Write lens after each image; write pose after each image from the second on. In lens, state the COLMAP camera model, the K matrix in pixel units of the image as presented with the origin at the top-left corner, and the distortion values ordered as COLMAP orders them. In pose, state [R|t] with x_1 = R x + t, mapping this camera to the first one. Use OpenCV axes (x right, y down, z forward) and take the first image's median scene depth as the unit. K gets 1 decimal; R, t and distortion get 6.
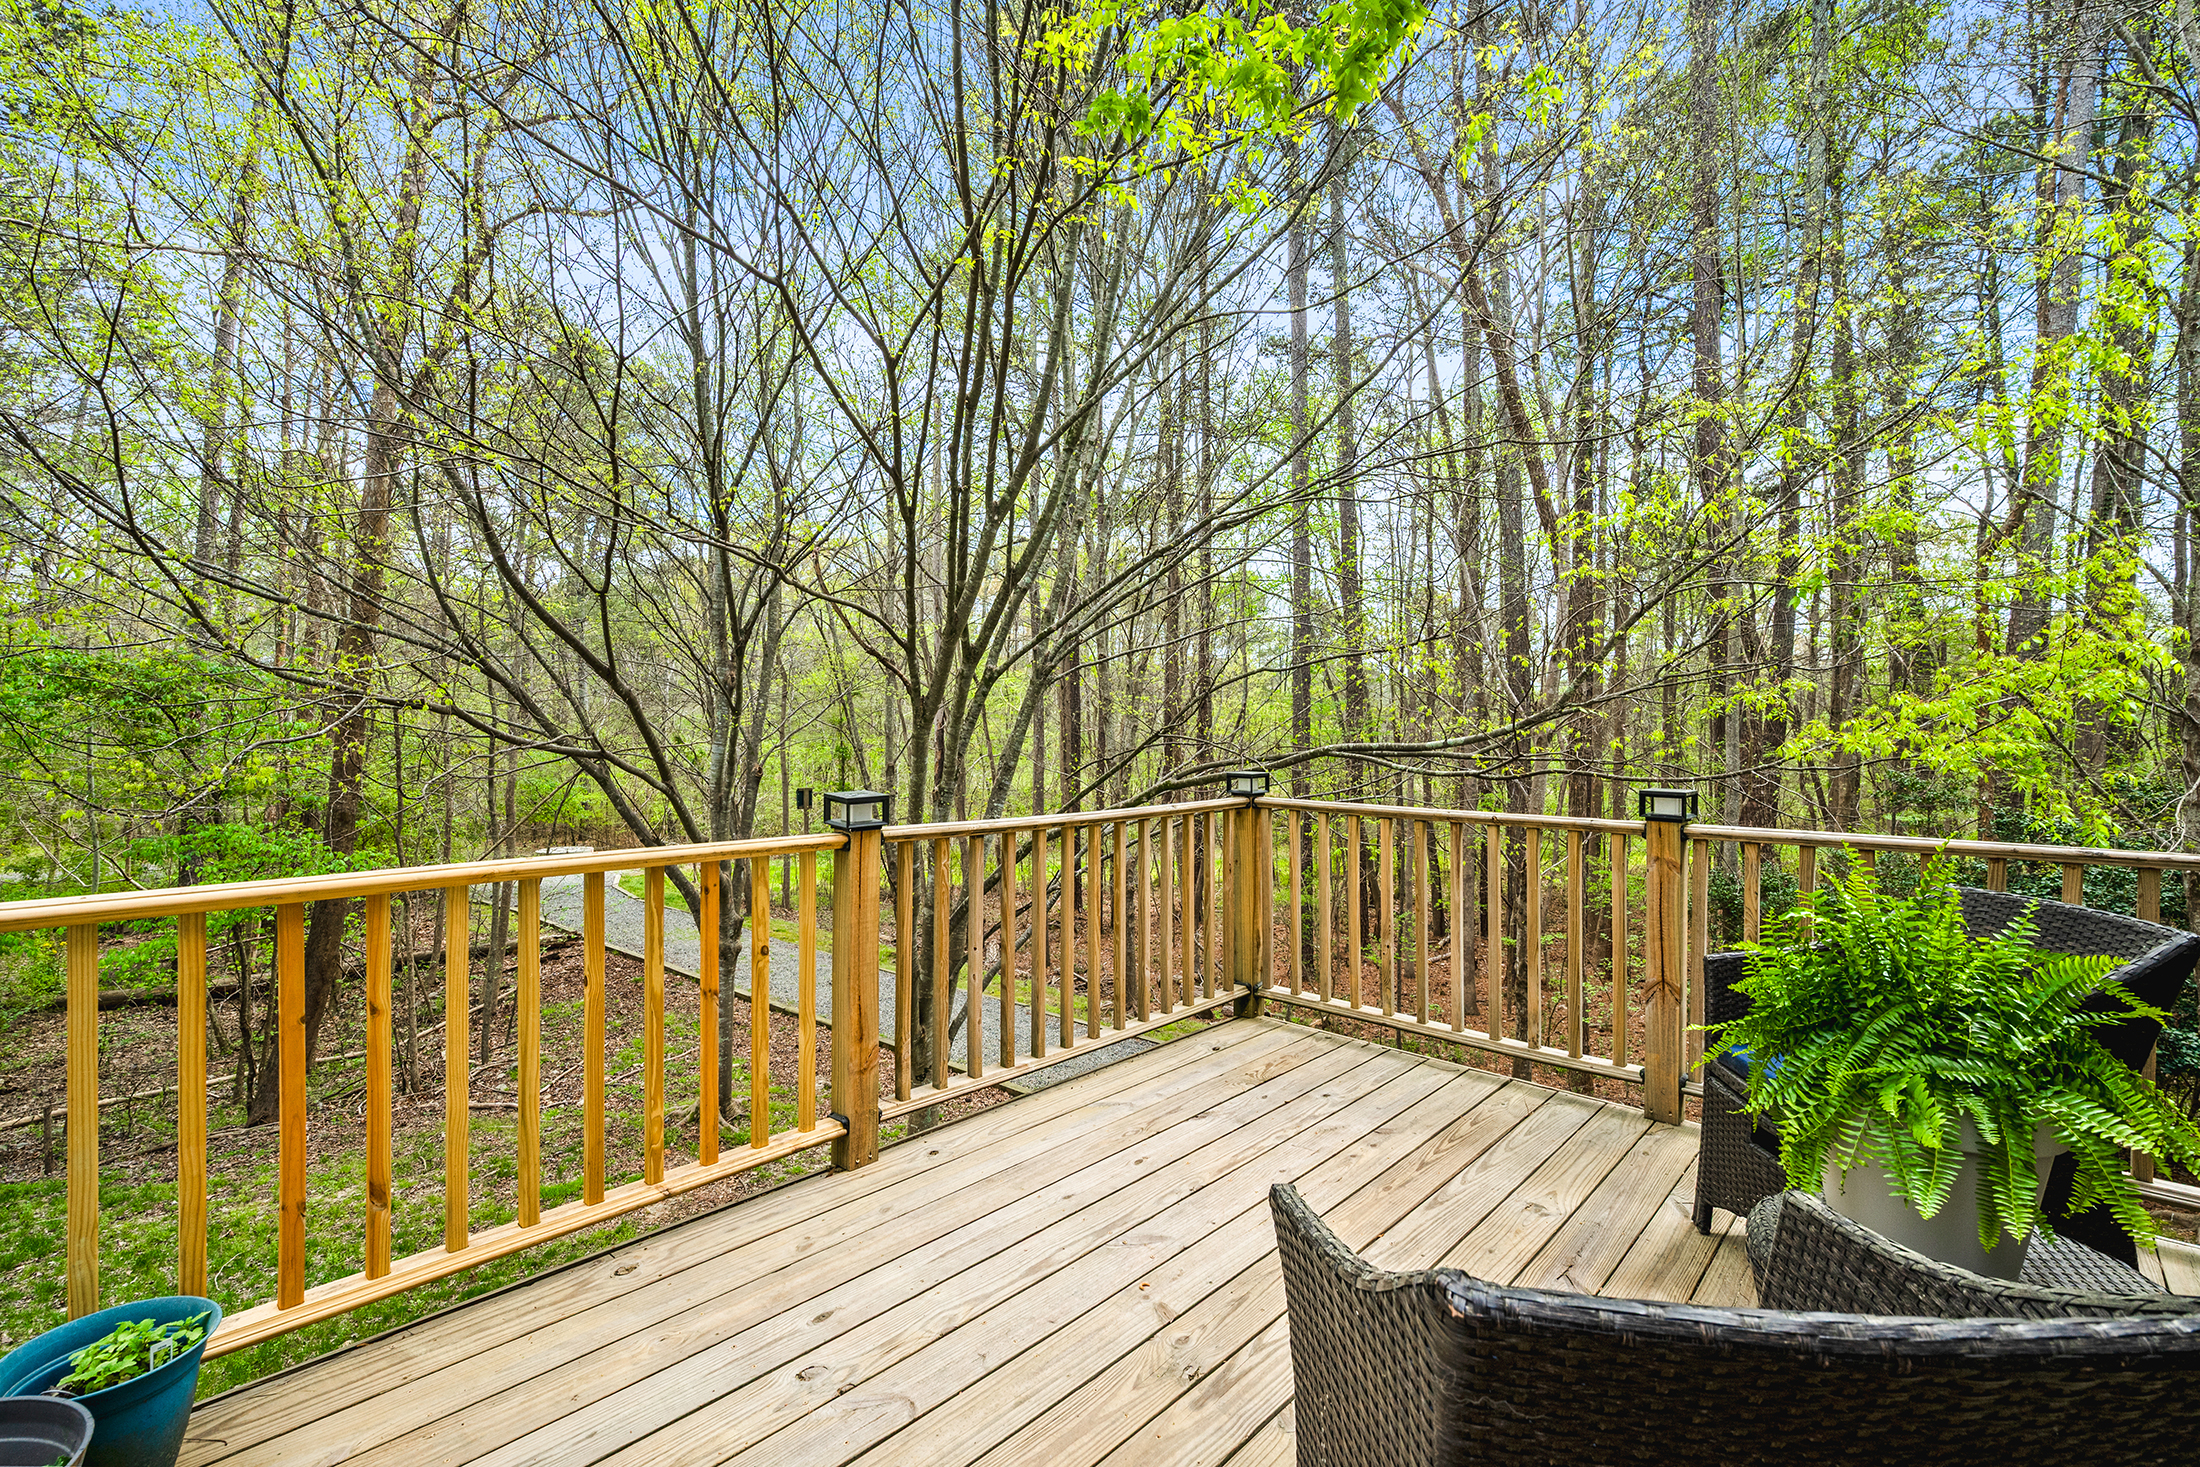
lens RADIAL K [[1002.5, 0, 1104.0], [0, 1002.5, 724.6], [0, 0, 1]] dist [0.000810, 0.000056]
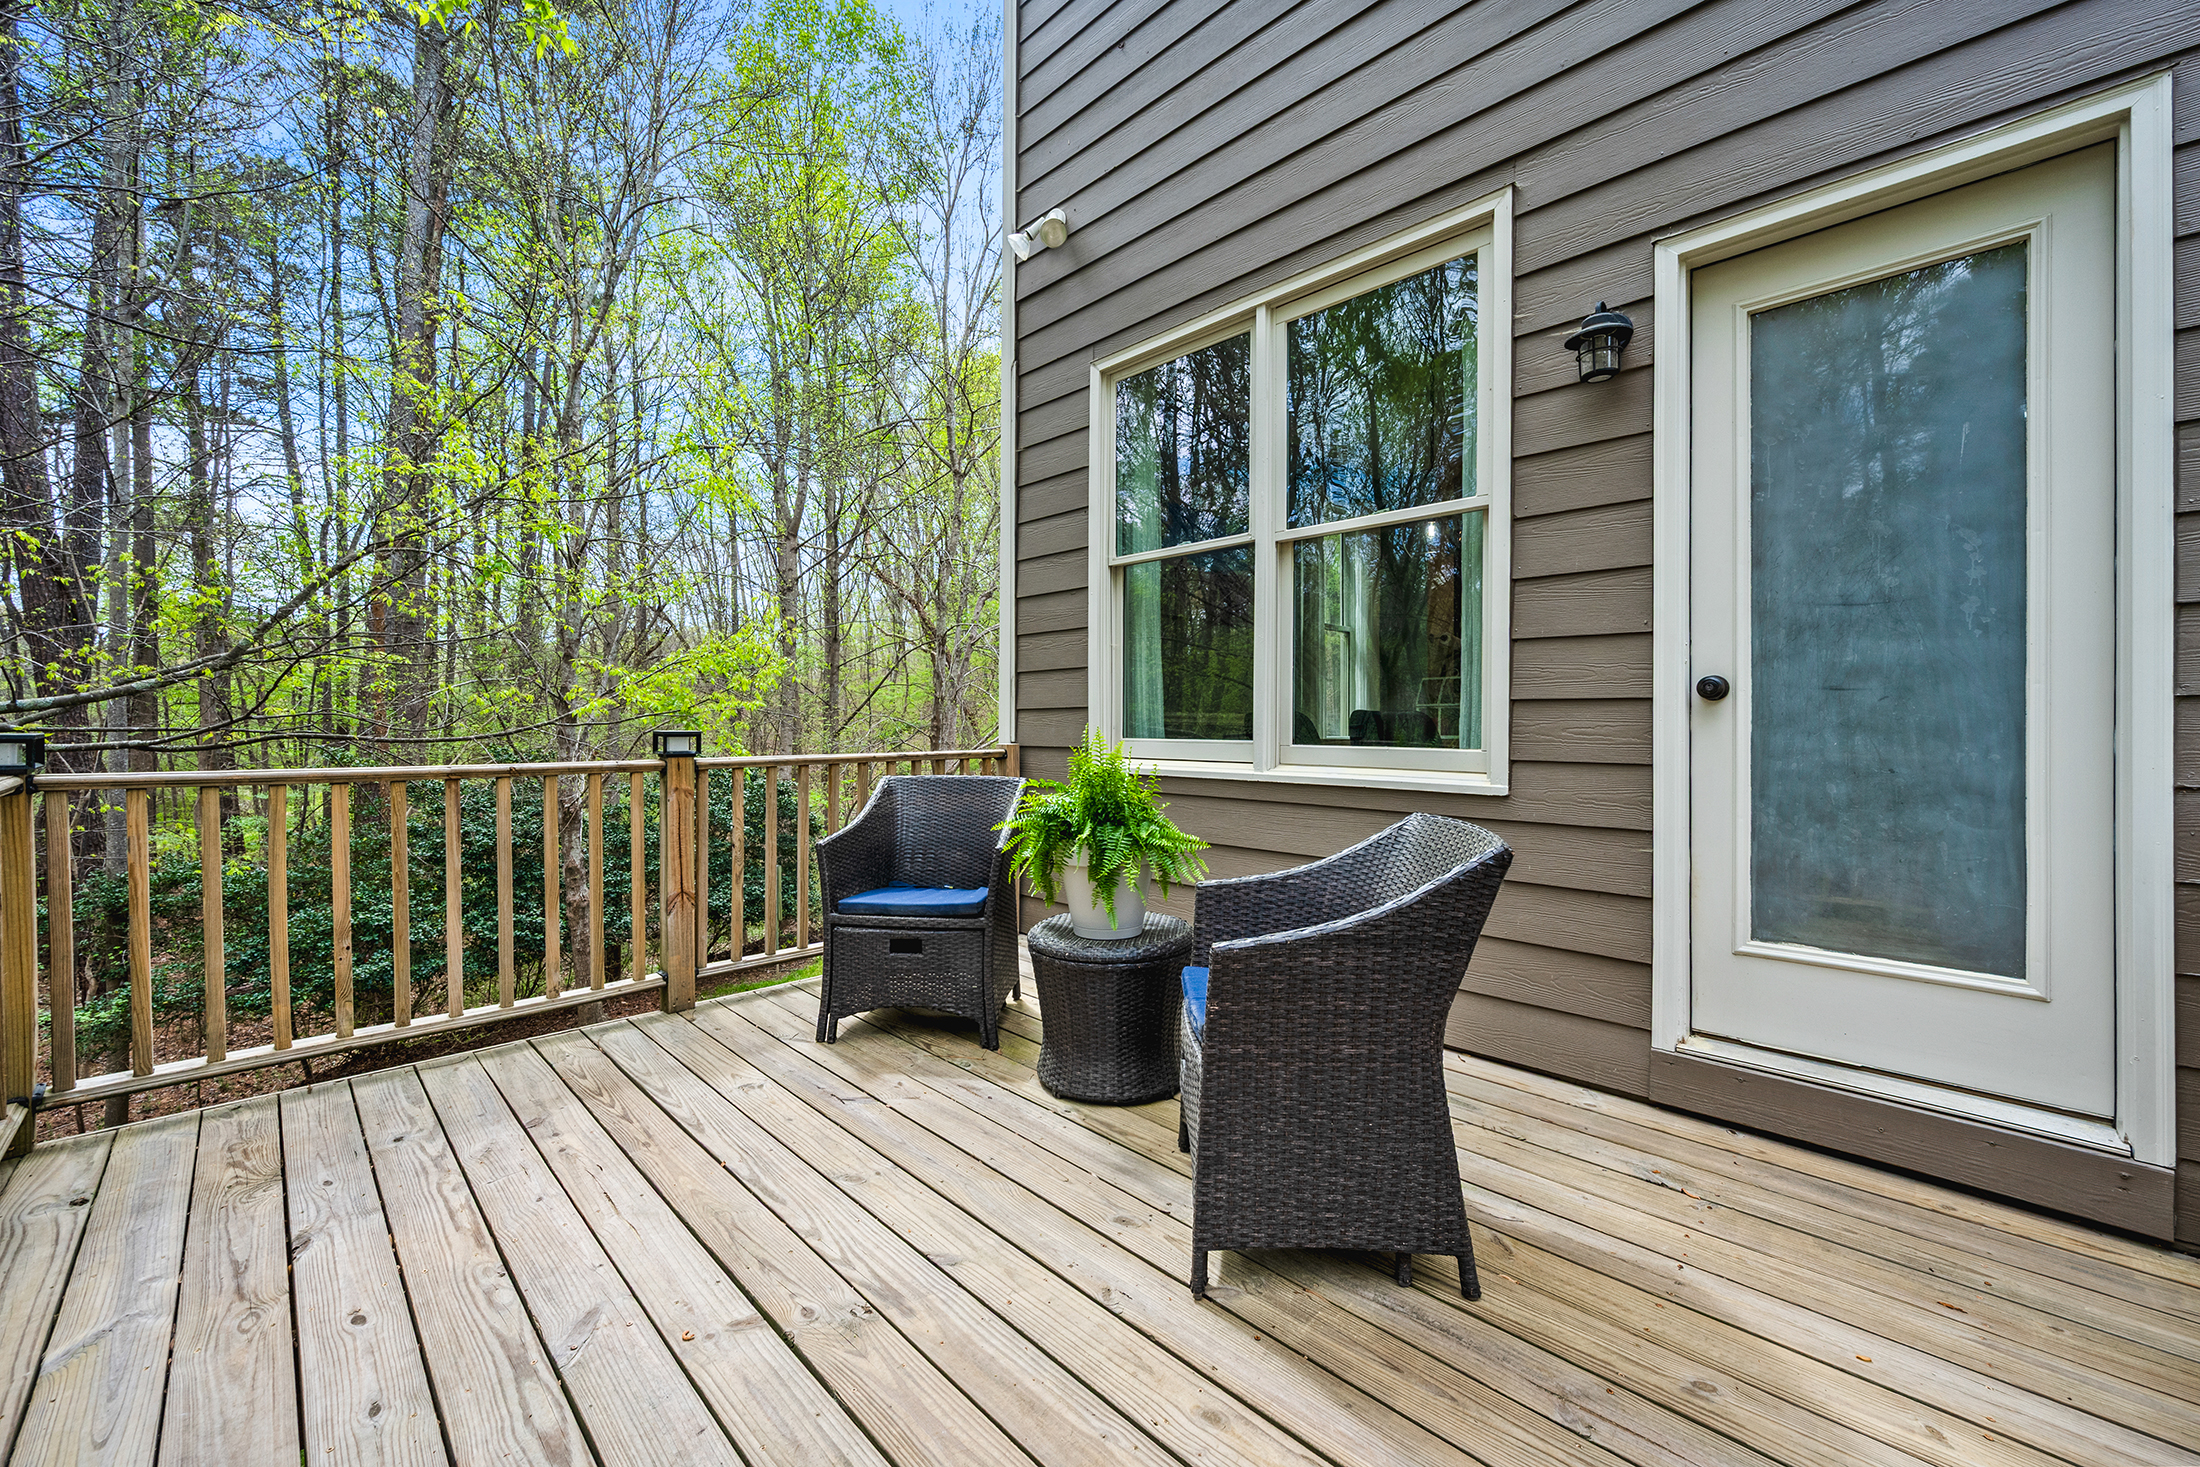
lens RADIAL K [[865.2, 0, 1105.1], [0, 865.2, 727.3], [0, 0, 1]] dist [0.000434, -0.000048]
pose [[0.047110, -0.011550, 0.998823, -0.422112], [0.008882, 0.999898, 0.011143, 0.053841], [-0.998850, 0.008346, 0.047208, 0.439667]]
